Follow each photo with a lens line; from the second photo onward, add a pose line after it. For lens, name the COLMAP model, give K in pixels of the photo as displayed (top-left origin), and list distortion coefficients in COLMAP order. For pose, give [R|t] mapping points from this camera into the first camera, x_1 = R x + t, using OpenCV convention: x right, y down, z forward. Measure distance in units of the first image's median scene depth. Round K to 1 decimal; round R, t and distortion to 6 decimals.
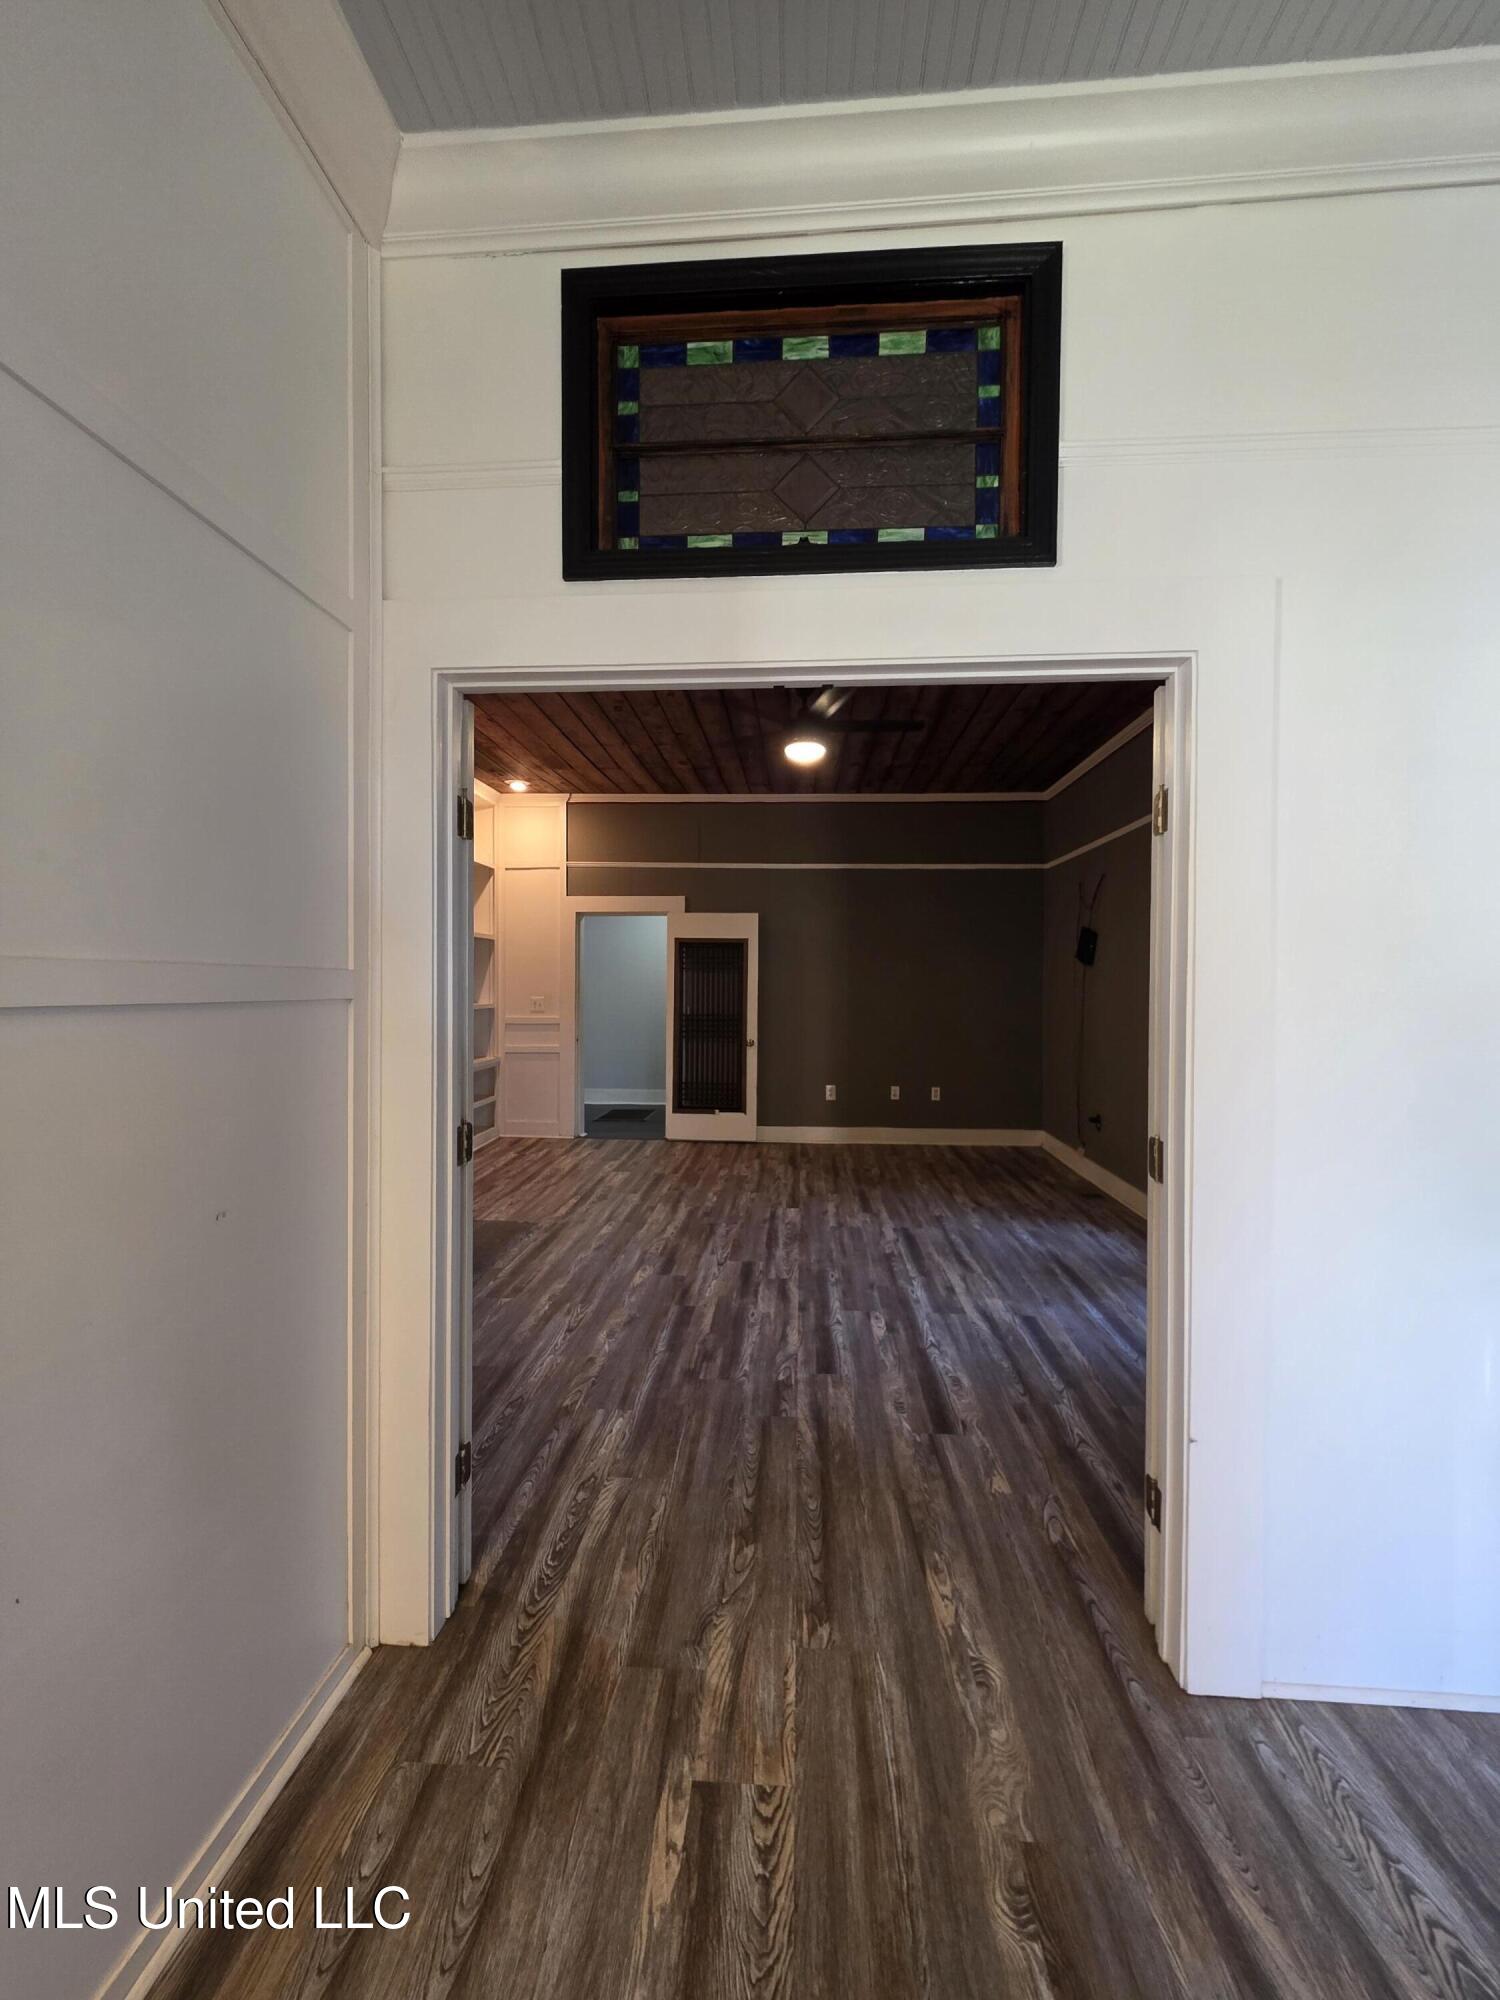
lens RADIAL K [[796.1, 0, 753.3], [0, 796.1, 995.8], [0, 0, 1]] dist [0.002368, 0.000343]
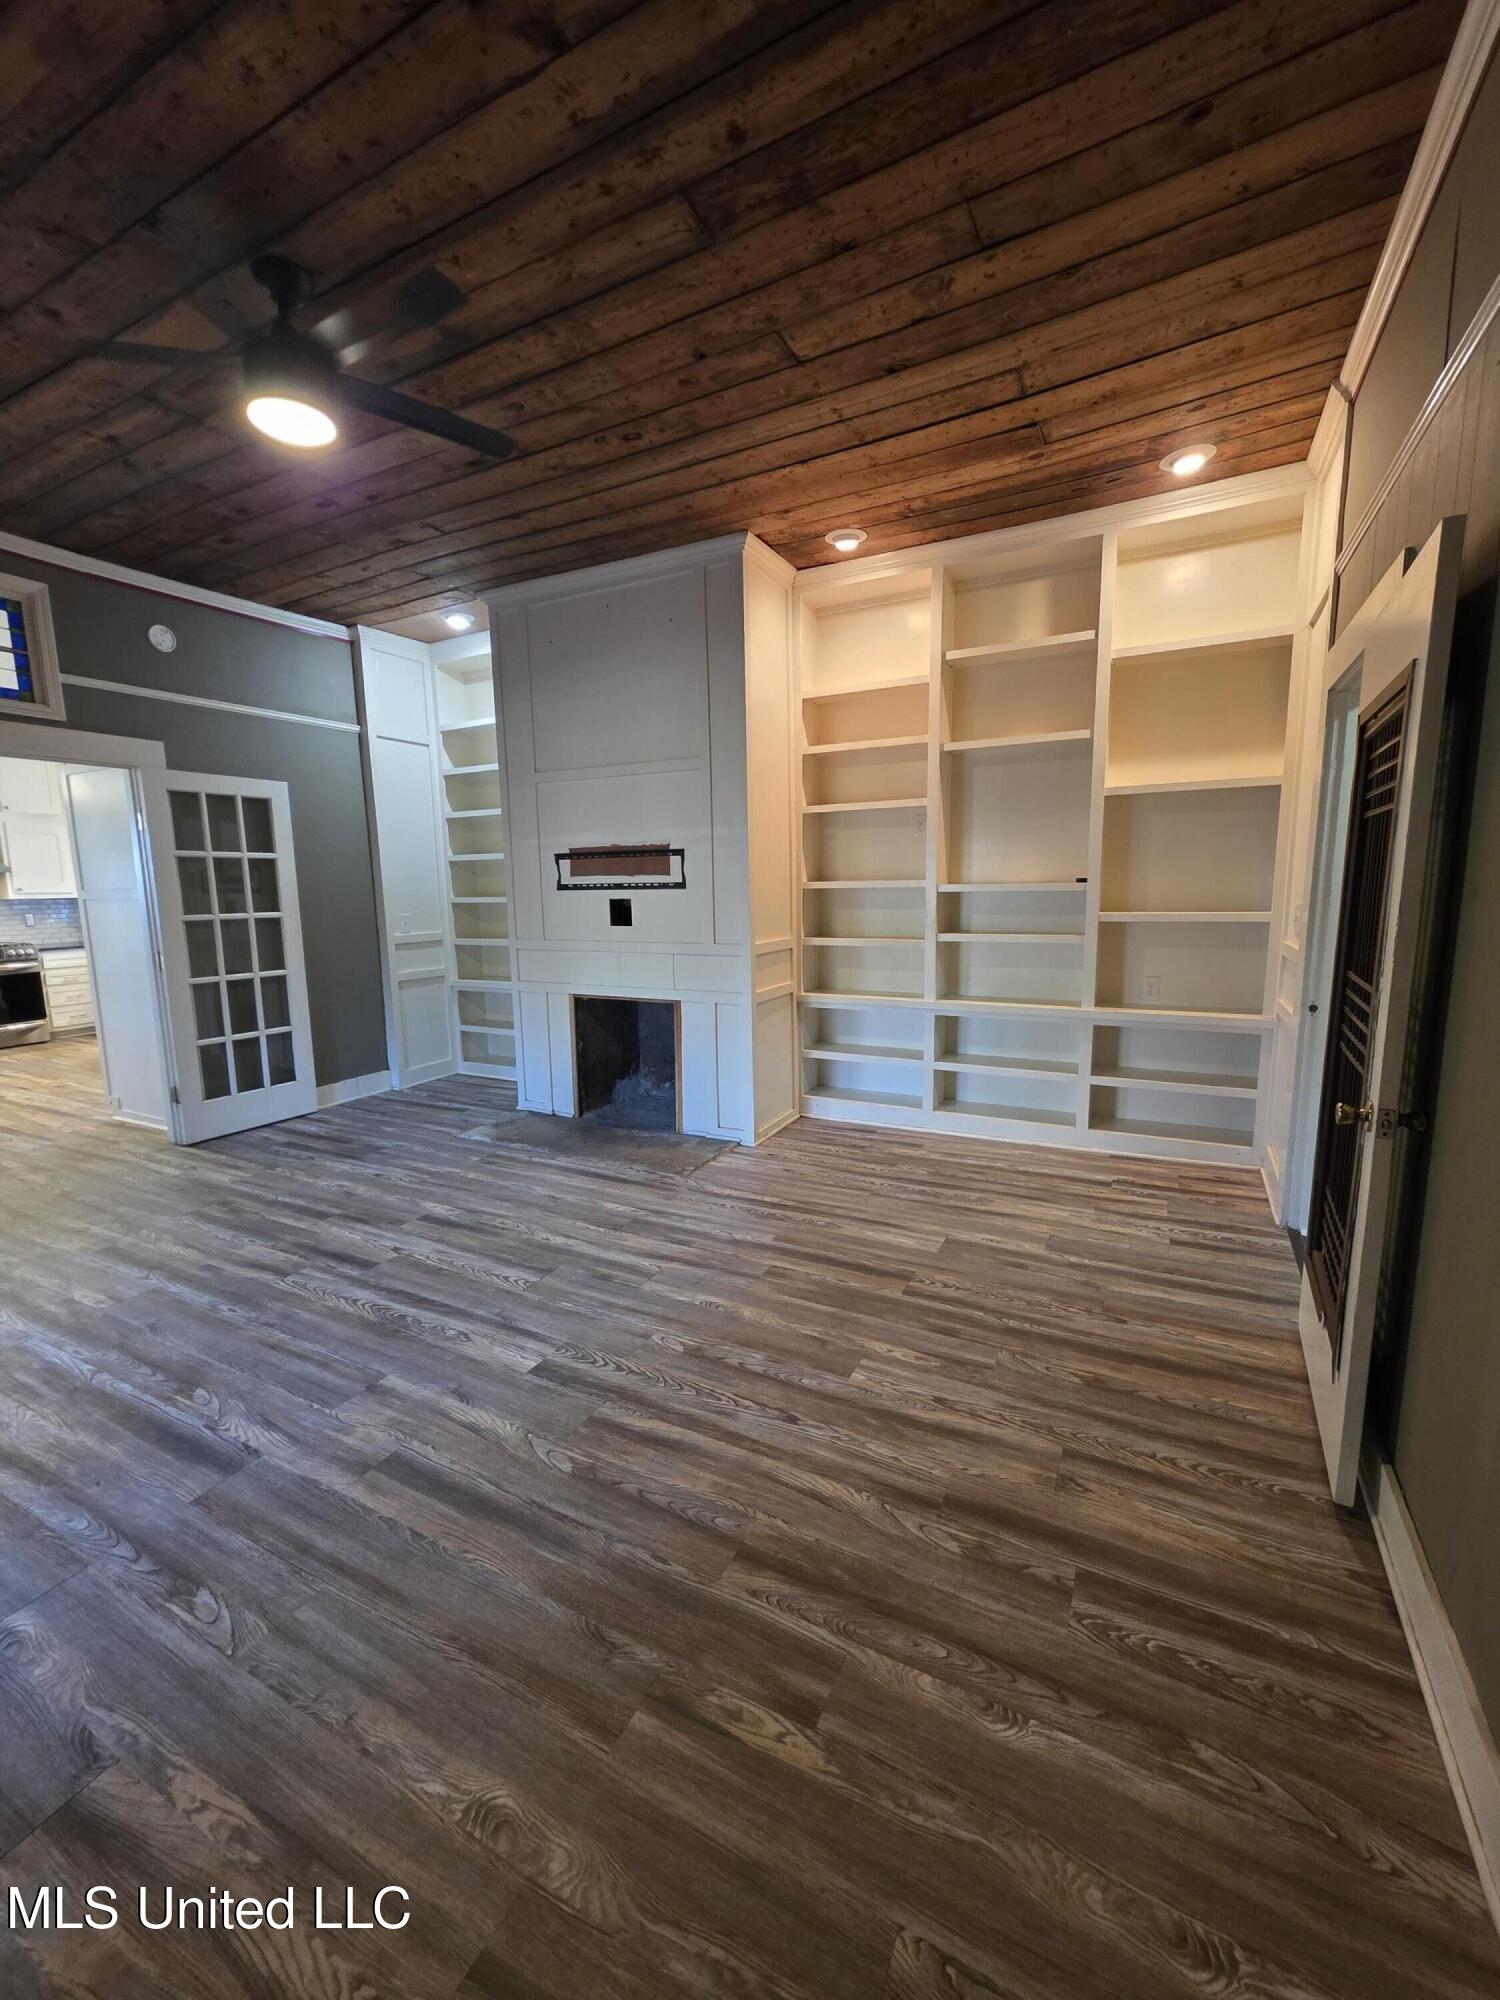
lens RADIAL K [[796.1, 0, 758.4], [0, 796.1, 1001.4], [0, 0, 1]] dist [0.002368, 0.000343]
pose [[-0.398701, 0.136602, -0.906850, 0.518069], [0.002897, 0.989027, 0.147707, -0.020413], [0.917076, 0.056264, -0.394722, 1.698811]]
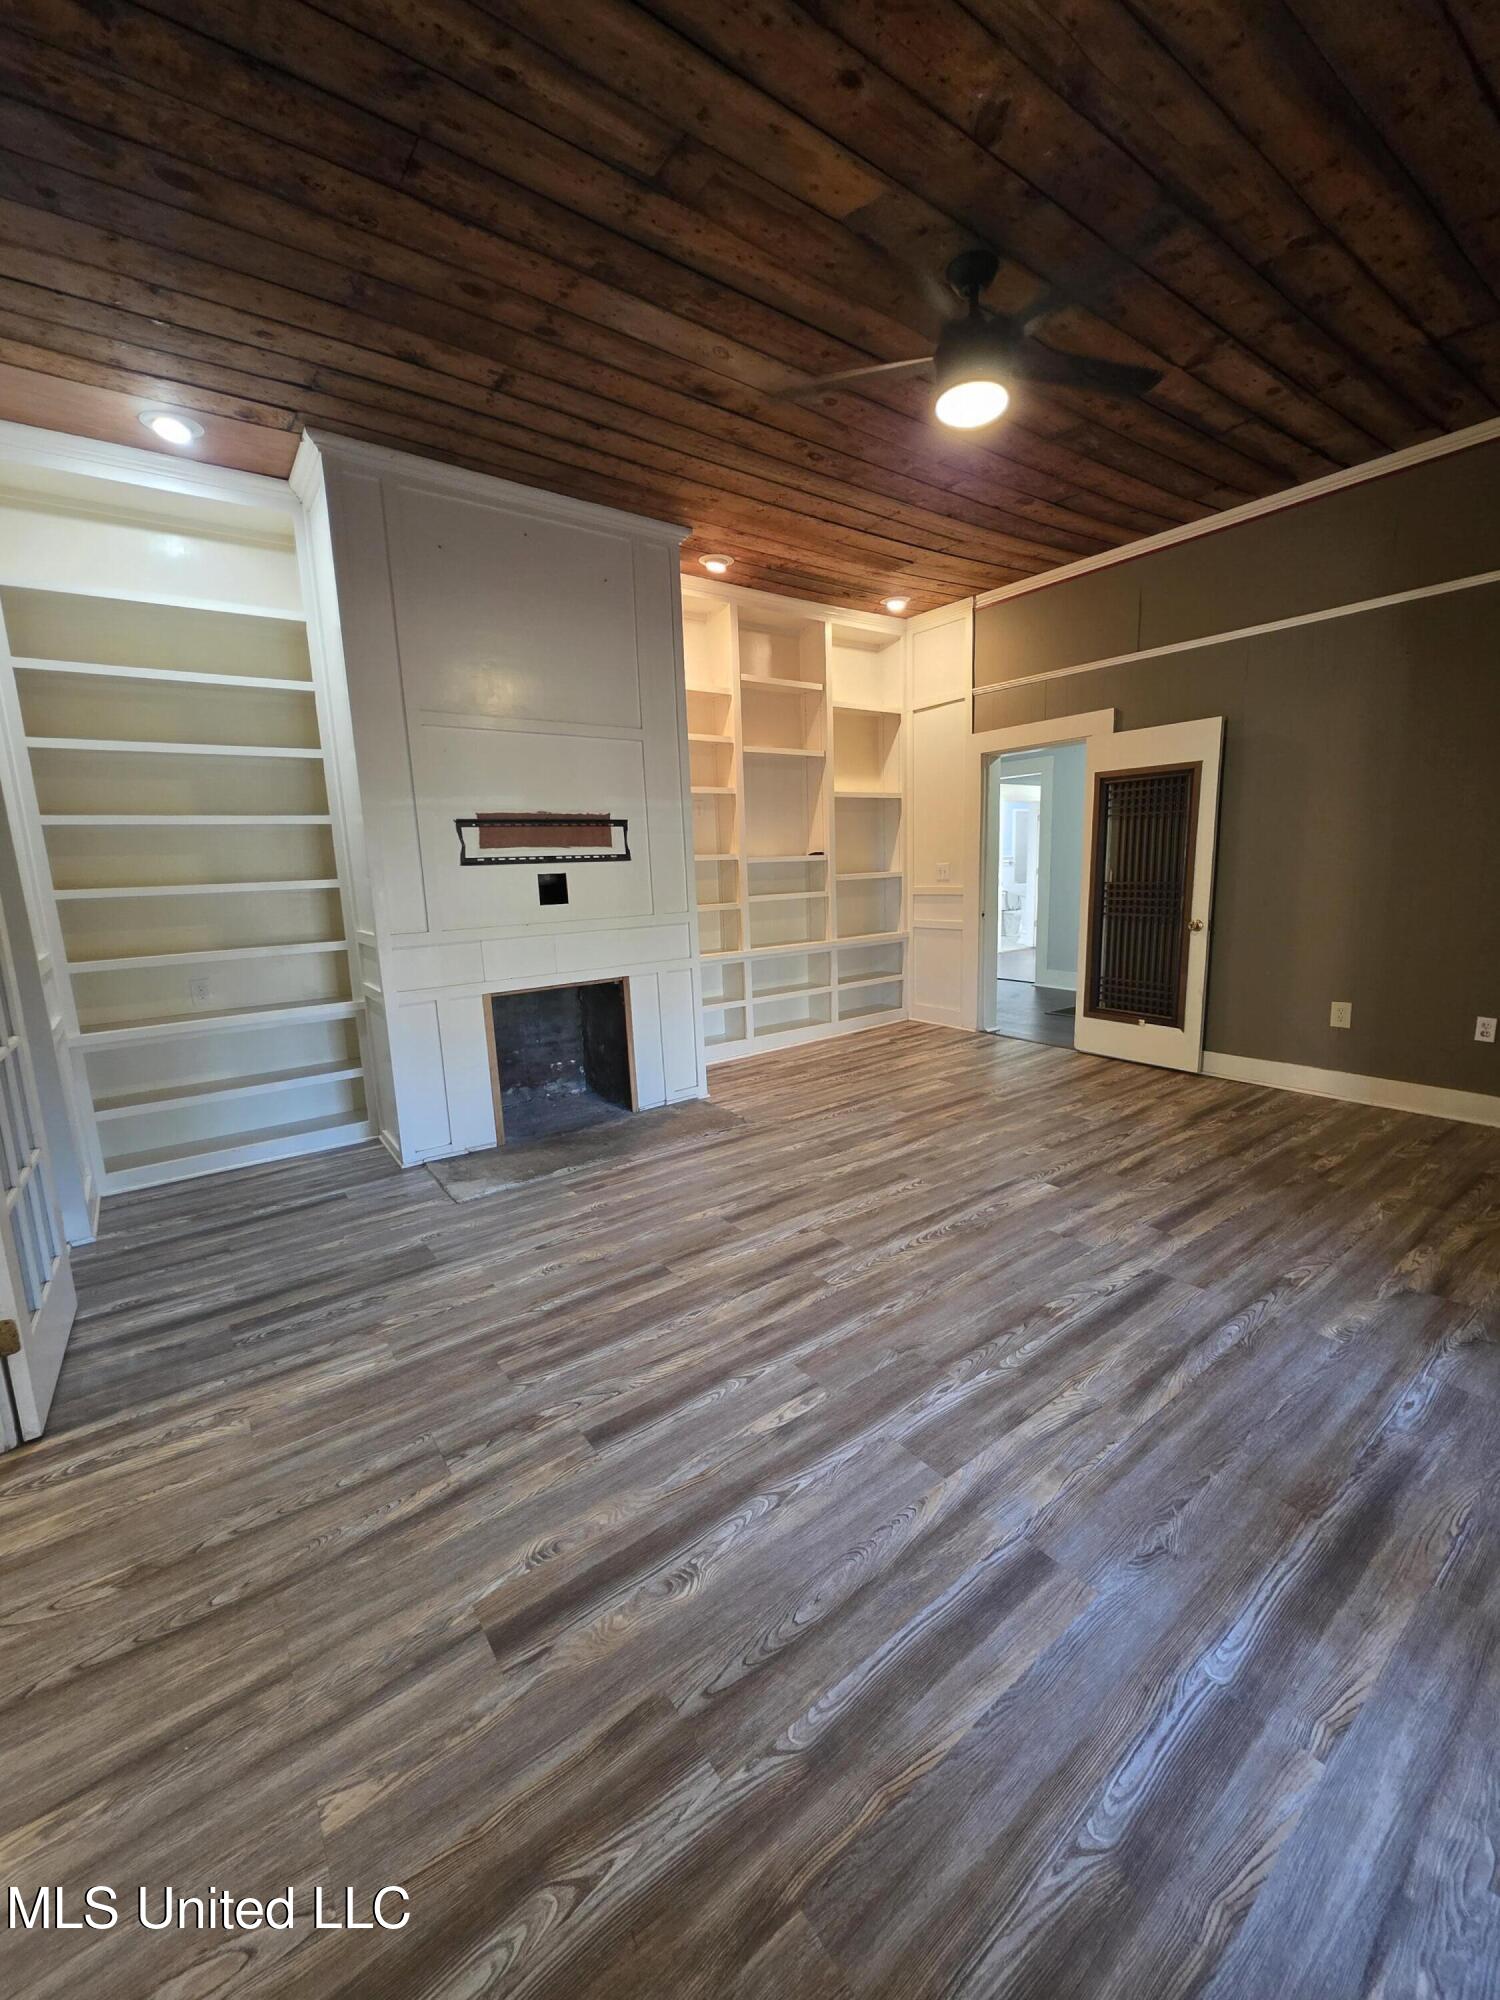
lens RADIAL K [[796.1, 0, 755.0], [0, 796.1, 999.9], [0, 0, 1]] dist [0.002368, 0.000343]
pose [[0.644094, 0.103851, -0.757864, 0.487101], [0.029862, 0.986573, 0.160570, 0.006848], [0.764363, -0.126053, 0.632345, 0.551379]]
